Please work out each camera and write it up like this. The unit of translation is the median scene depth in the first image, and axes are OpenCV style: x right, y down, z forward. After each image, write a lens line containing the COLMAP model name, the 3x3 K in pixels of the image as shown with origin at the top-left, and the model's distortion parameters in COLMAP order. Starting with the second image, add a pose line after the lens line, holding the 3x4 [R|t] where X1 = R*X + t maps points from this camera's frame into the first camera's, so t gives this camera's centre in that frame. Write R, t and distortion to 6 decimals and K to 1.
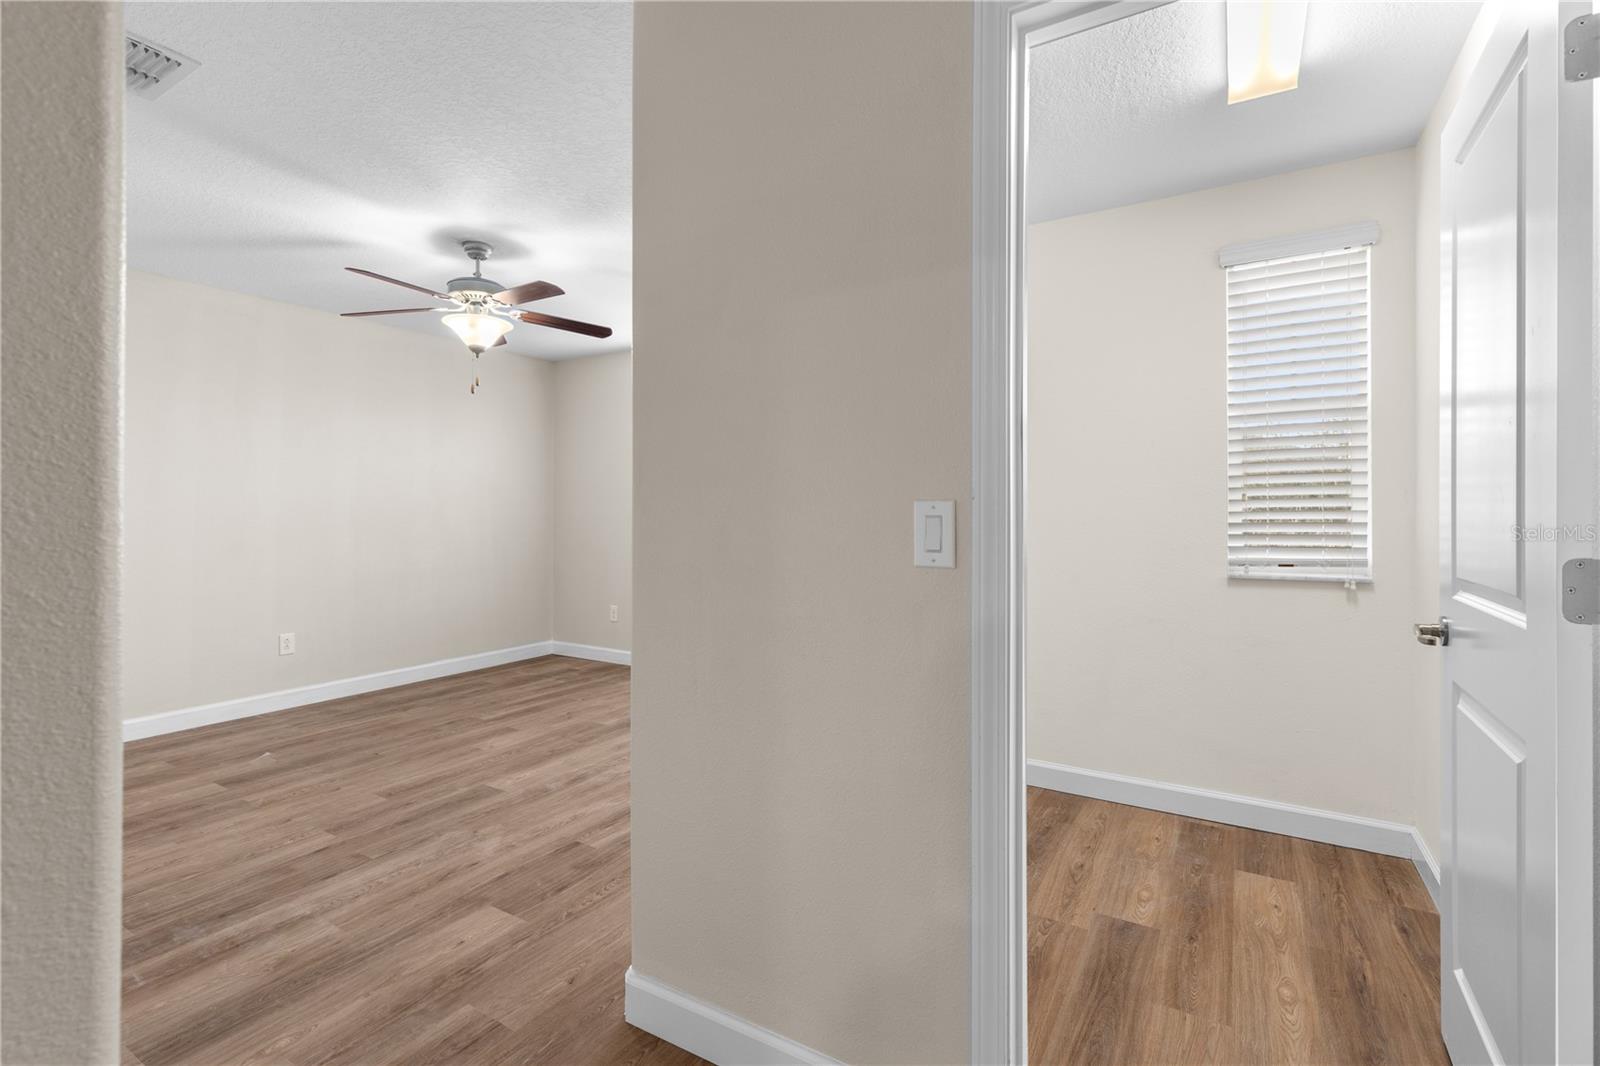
lens RADIAL K [[719.6, 0, 809.7], [0, 719.6, 520.0], [0, 0, 1]] dist [0.001962, 0.000404]
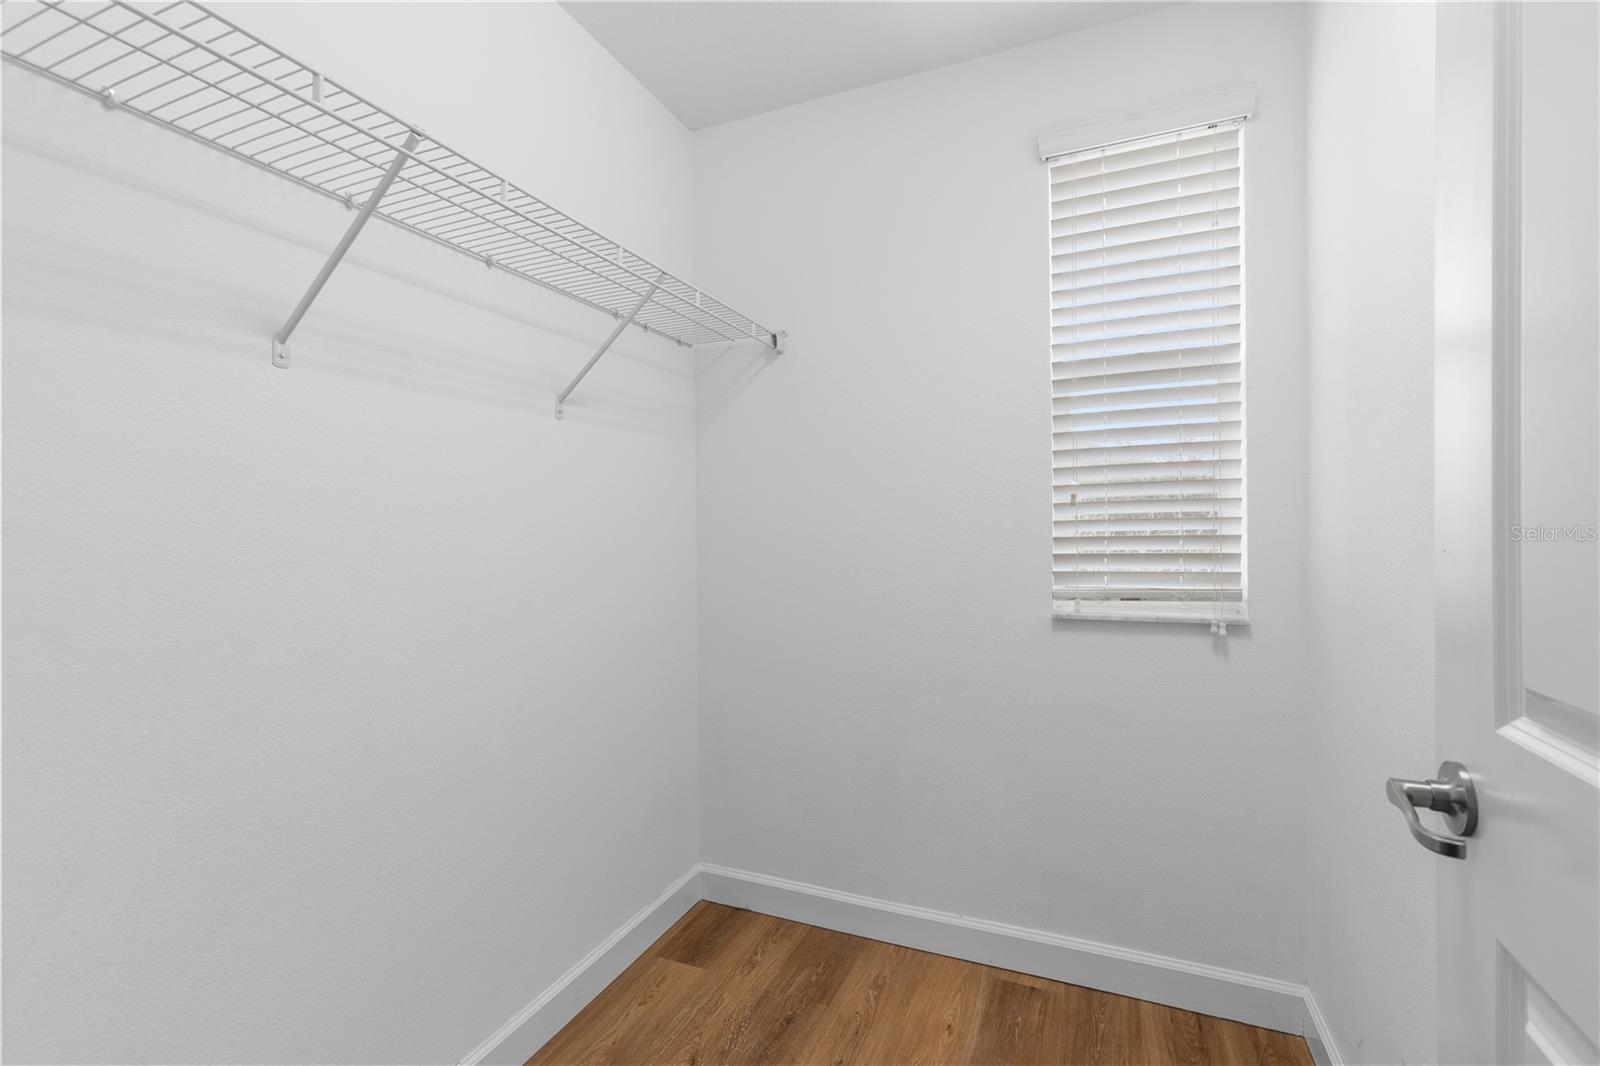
lens RADIAL K [[726.7, 0, 805.5], [0, 726.7, 540.0], [0, 0, 1]] dist [0.005008, -0.001353]
pose [[0.988947, -0.008836, 0.148003, 0.265705], [0.007970, 0.999948, 0.006439, 0.000200], [-0.148052, -0.005189, 0.988966, 0.380188]]
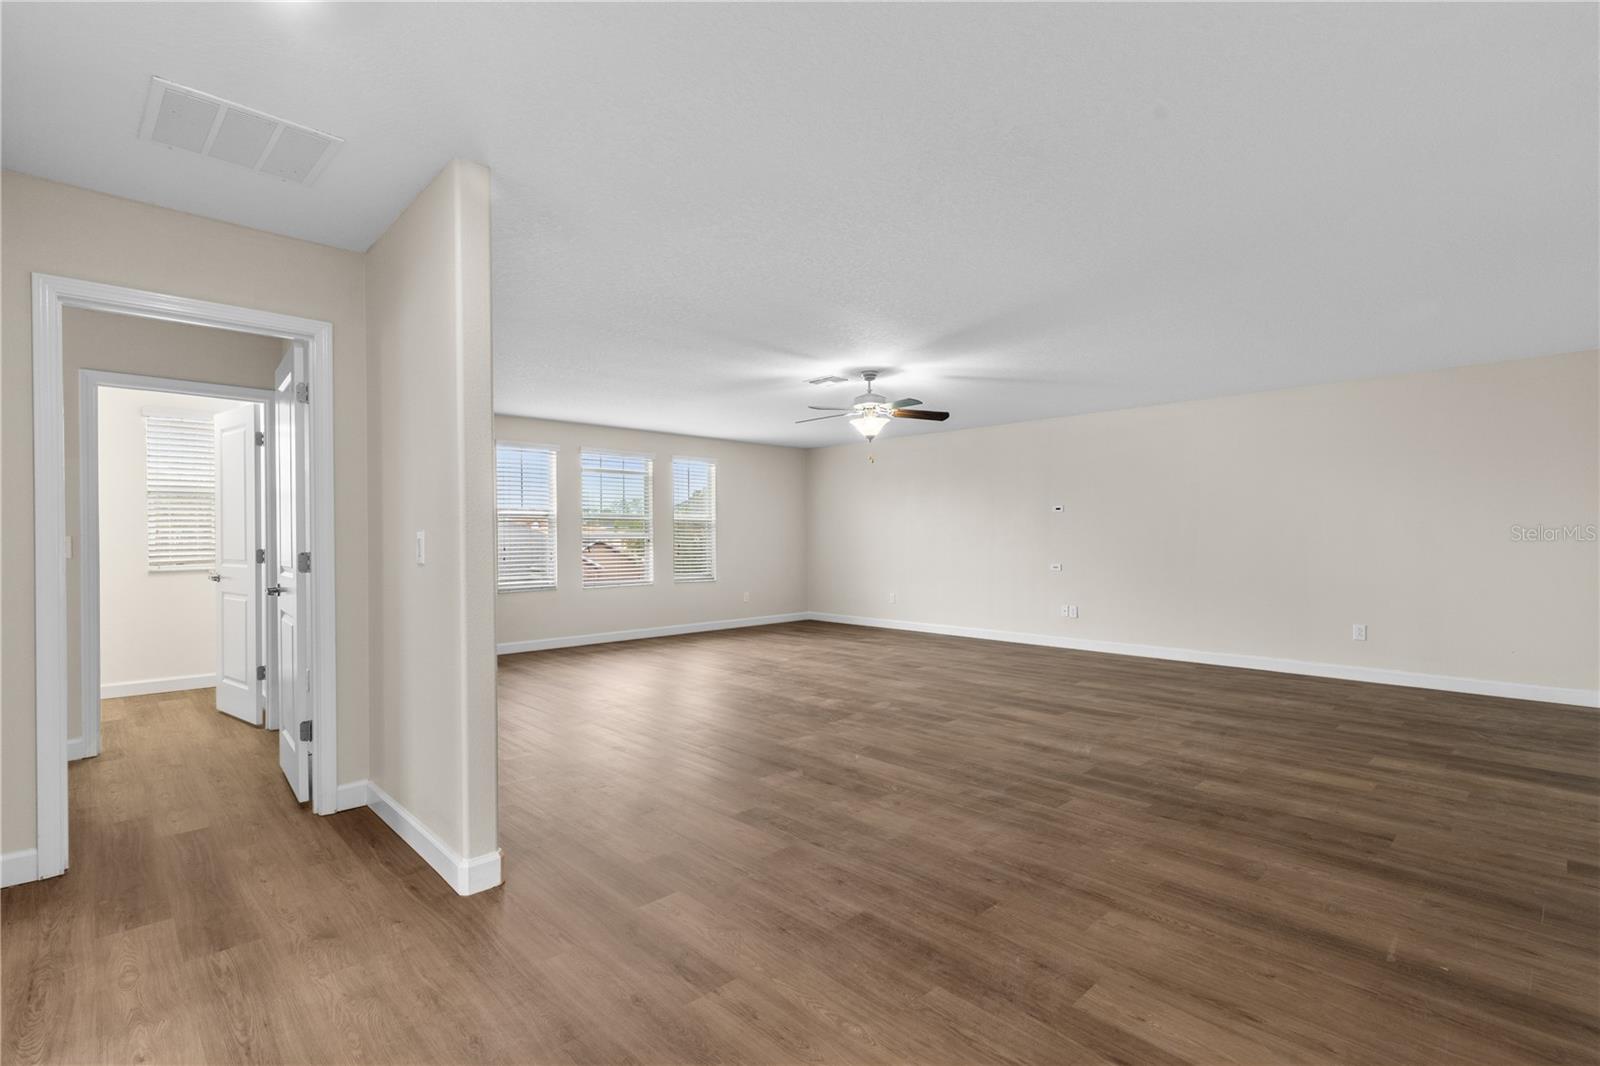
lens RADIAL K [[719.6, 0, 809.7], [0, 719.6, 520.0], [0, 0, 1]] dist [0.001962, 0.000404]
pose [[0.326243, 0.014177, 0.945180, -0.774316], [0.008549, 0.999802, -0.017947, -0.012693], [-0.945247, 0.013935, 0.326057, -1.510626]]
